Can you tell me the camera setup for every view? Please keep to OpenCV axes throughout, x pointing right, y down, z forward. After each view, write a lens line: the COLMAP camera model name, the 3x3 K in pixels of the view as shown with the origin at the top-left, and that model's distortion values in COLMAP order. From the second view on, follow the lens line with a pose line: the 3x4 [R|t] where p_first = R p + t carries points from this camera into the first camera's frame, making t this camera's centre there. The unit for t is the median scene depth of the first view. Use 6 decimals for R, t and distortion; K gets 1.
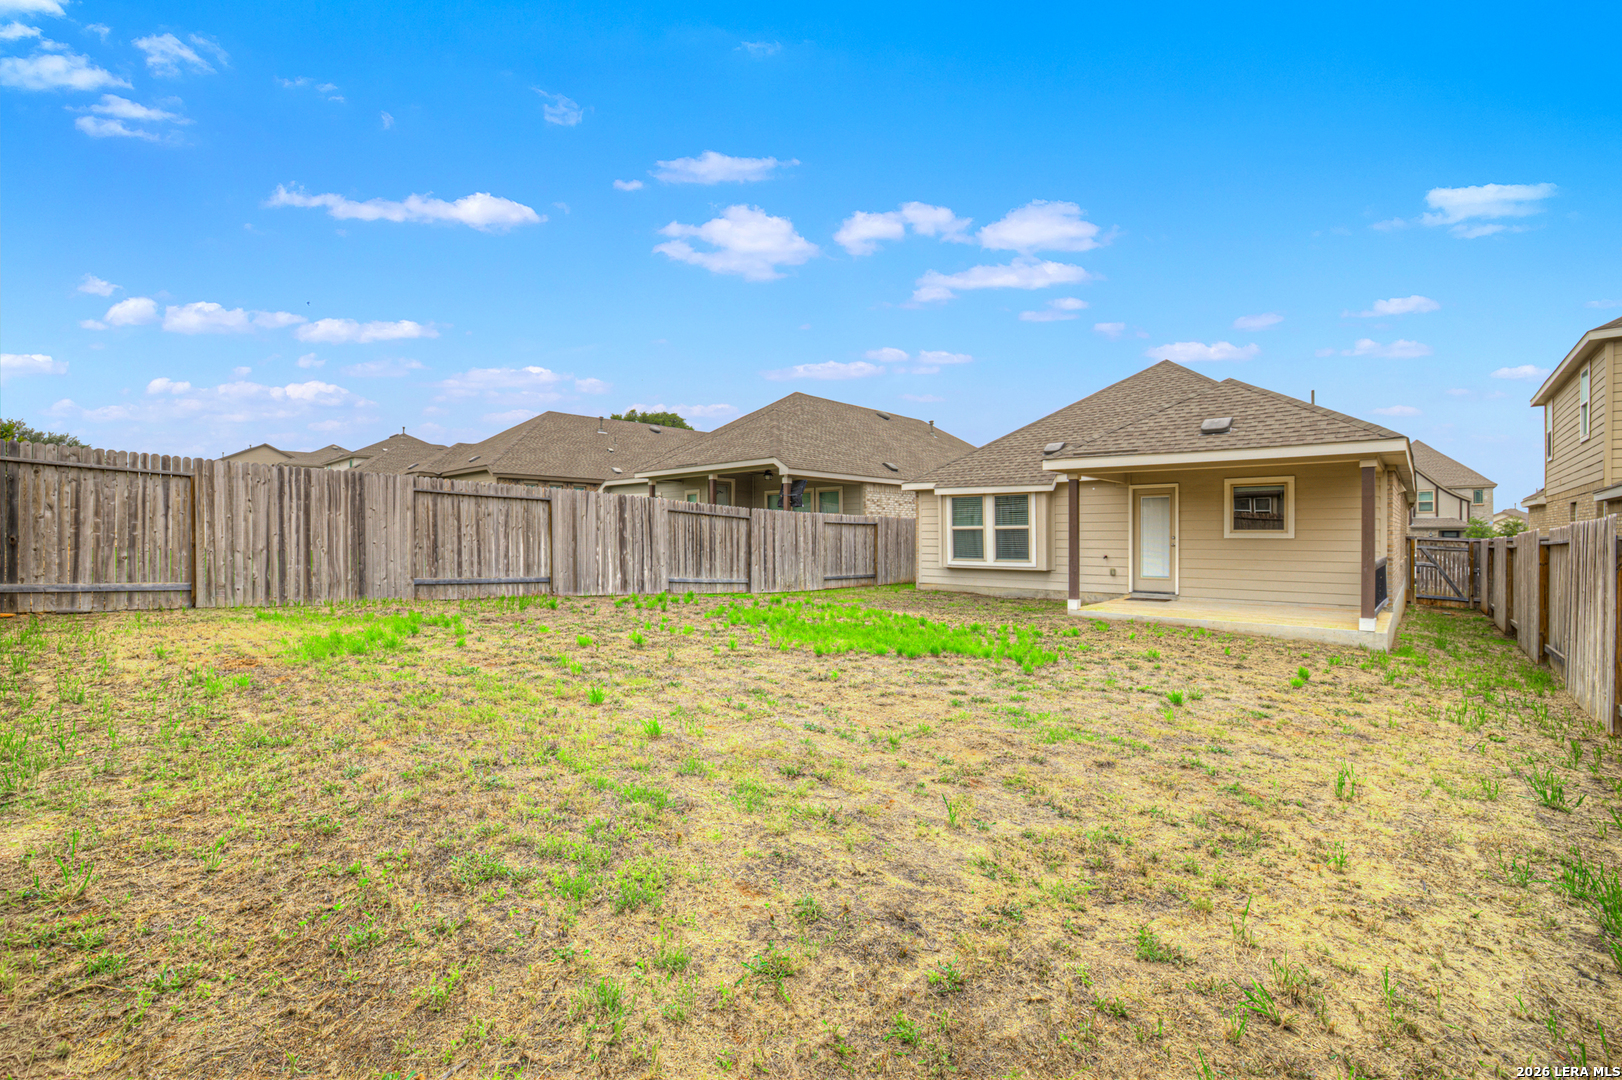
lens RADIAL K [[689.0, 0, 795.4], [0, 689.0, 538.6], [0, 0, 1]] dist [0.001444, 0.000465]
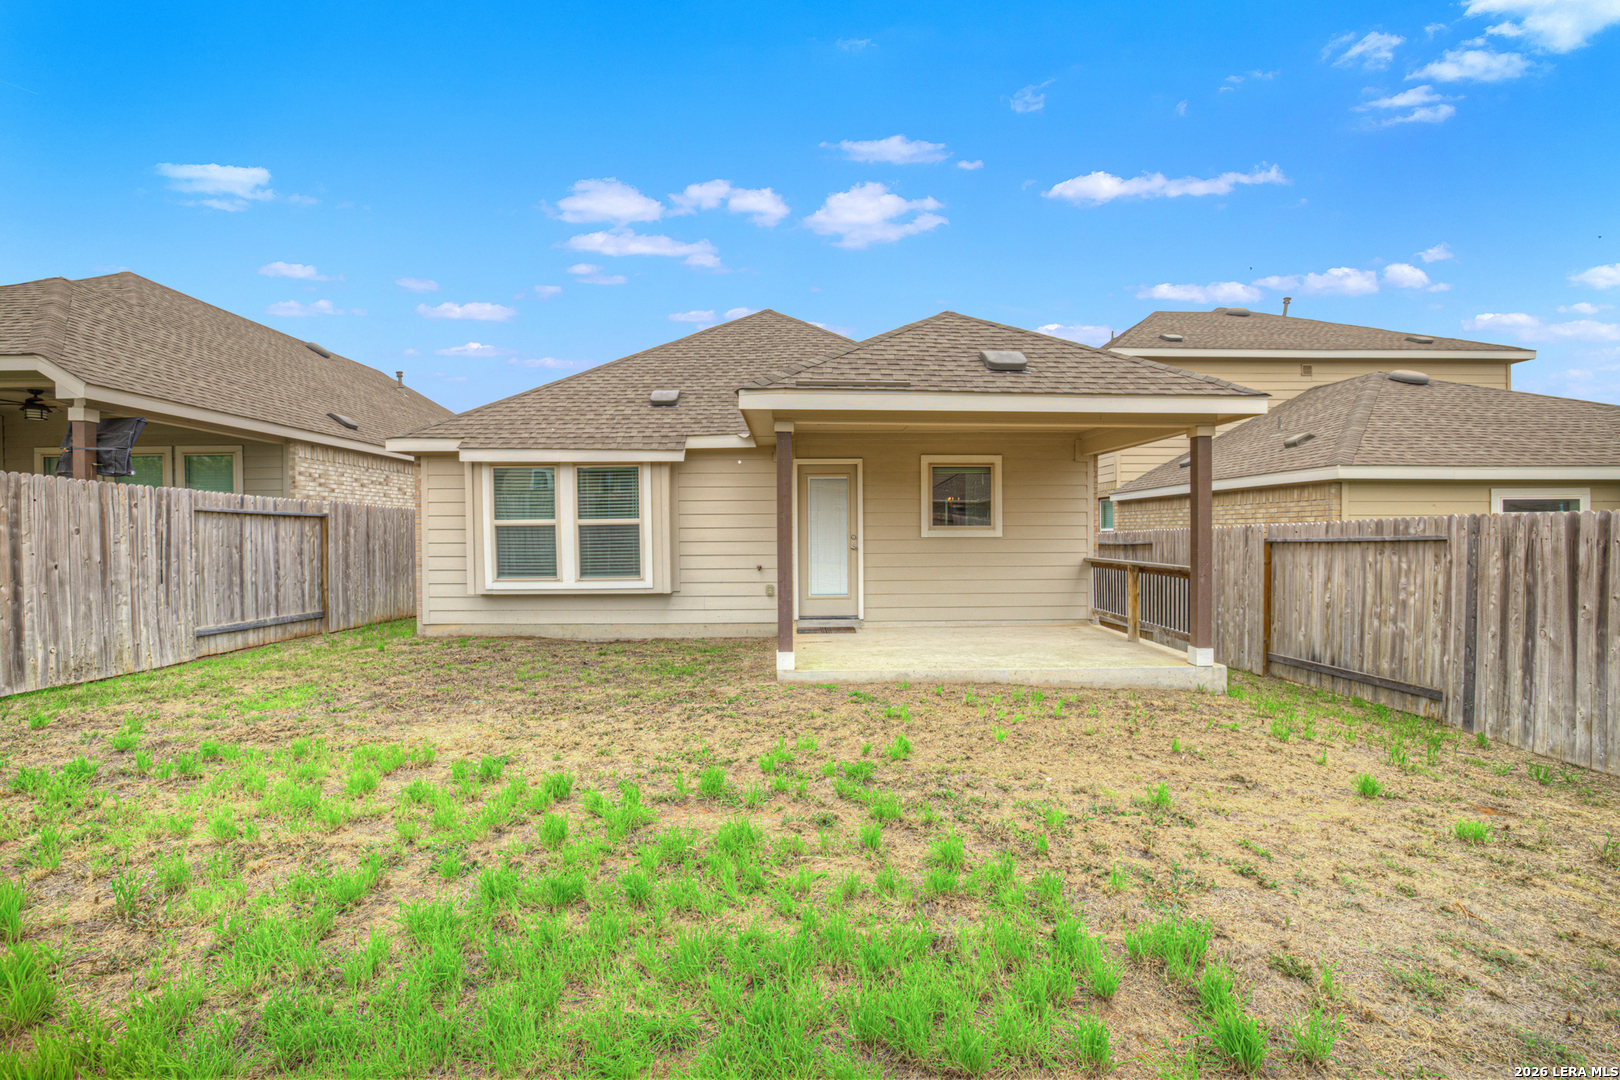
lens RADIAL K [[709.4, 0, 809.1], [0, 709.4, 546.9], [0, 0, 1]] dist [-0.016898, 0.000677]
pose [[0.731187, -0.017611, 0.681949, 0.026084], [0.010521, 0.999839, 0.014540, -0.002019], [-0.682096, -0.003457, 0.731255, 0.437119]]
